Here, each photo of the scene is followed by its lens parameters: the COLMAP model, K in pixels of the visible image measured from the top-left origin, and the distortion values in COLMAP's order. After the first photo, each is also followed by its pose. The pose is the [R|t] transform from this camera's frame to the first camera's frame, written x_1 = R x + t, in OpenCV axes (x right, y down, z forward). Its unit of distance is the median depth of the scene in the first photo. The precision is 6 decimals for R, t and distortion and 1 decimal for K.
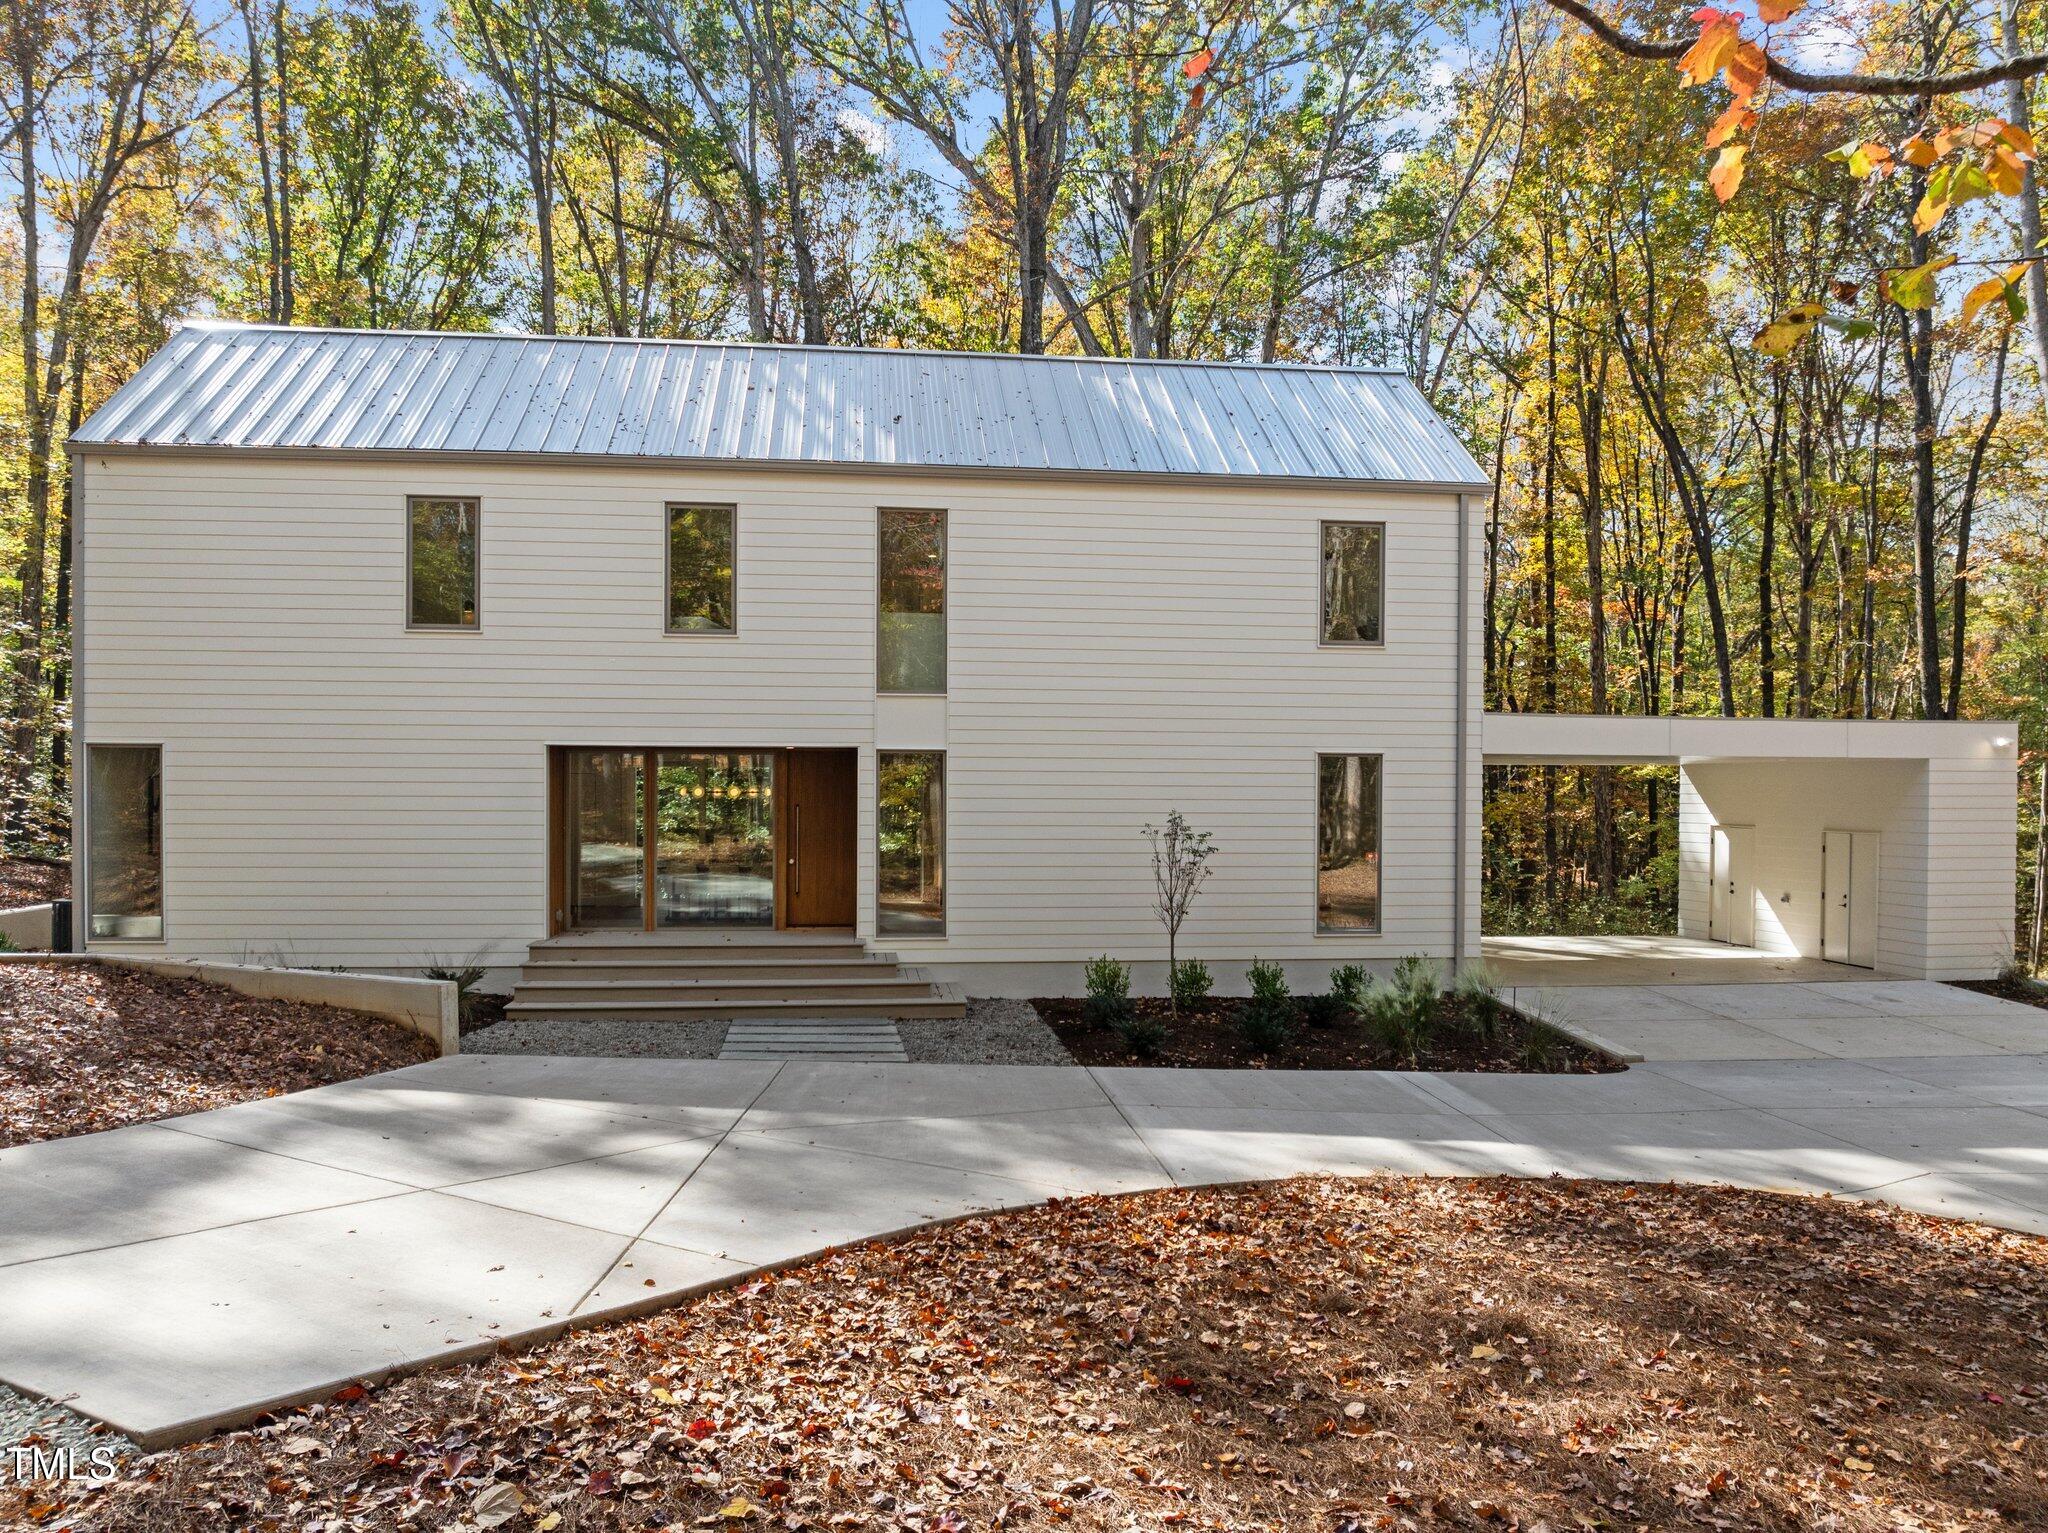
lens RADIAL K [[1497.7, 0, 1024.0], [0, 1497.7, 766.5], [0, 0, 1]] dist [-0.041040, 0.001215]
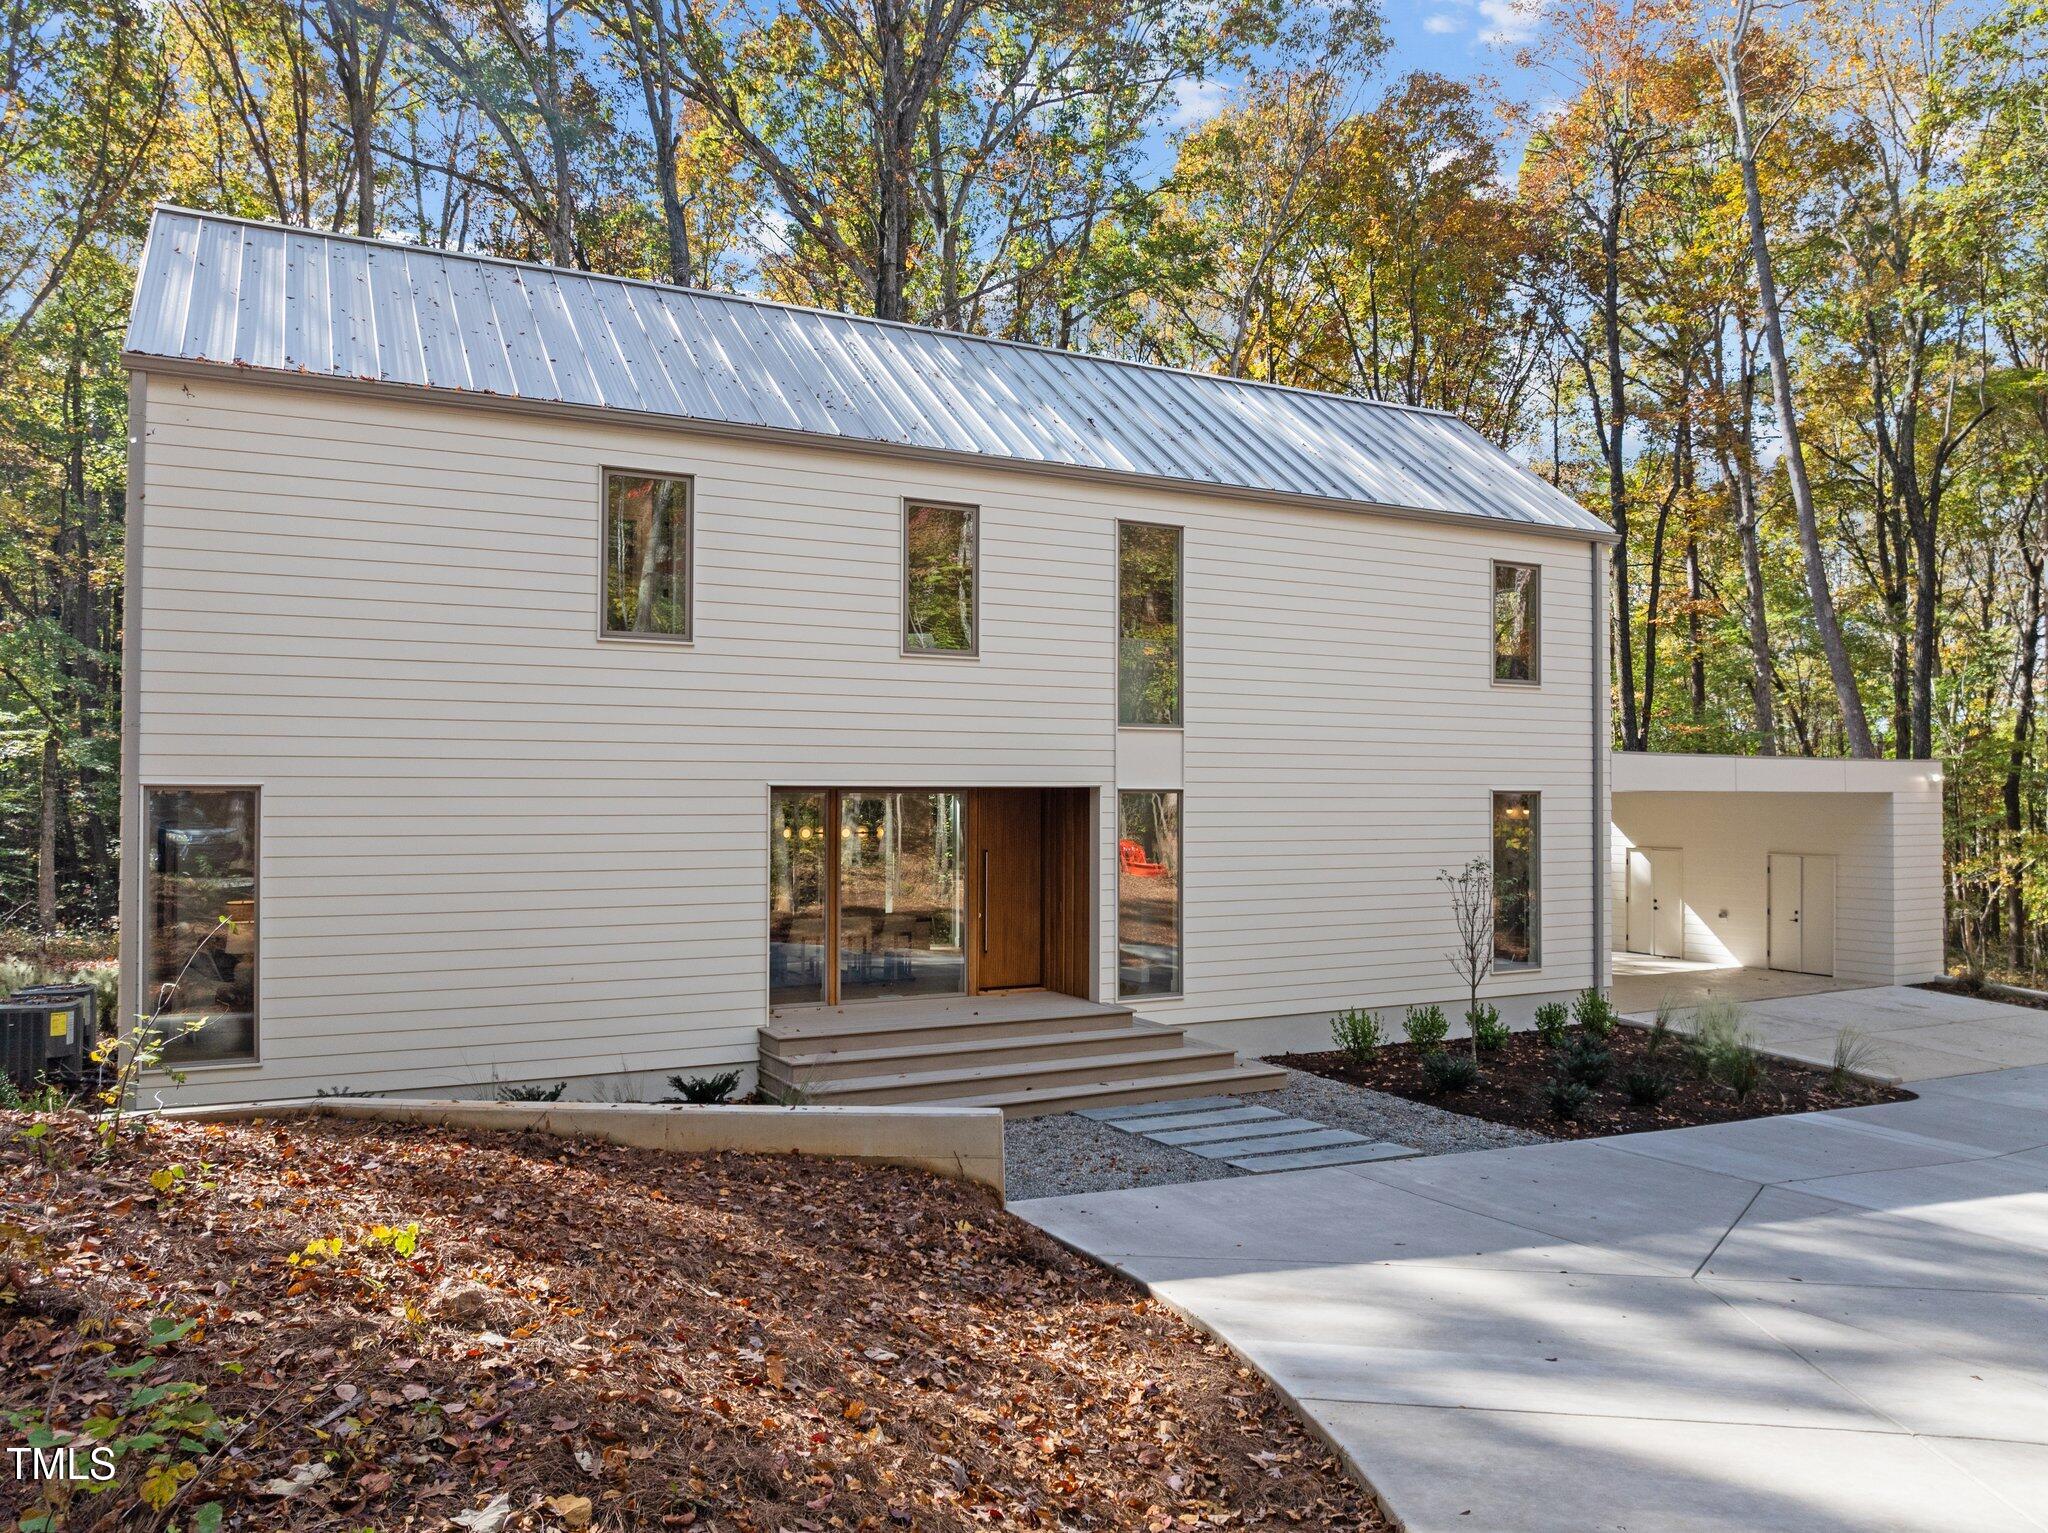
lens RADIAL K [[1446.6, 0, 1028.7], [0, 1446.6, 755.4], [0, 0, 1]] dist [-0.032120, -0.005067]
pose [[0.937151, 0.006687, 0.348860, -0.450550], [-0.003056, 0.999935, -0.010958, -0.021915], [-0.348911, 0.009203, 0.937111, 0.204763]]
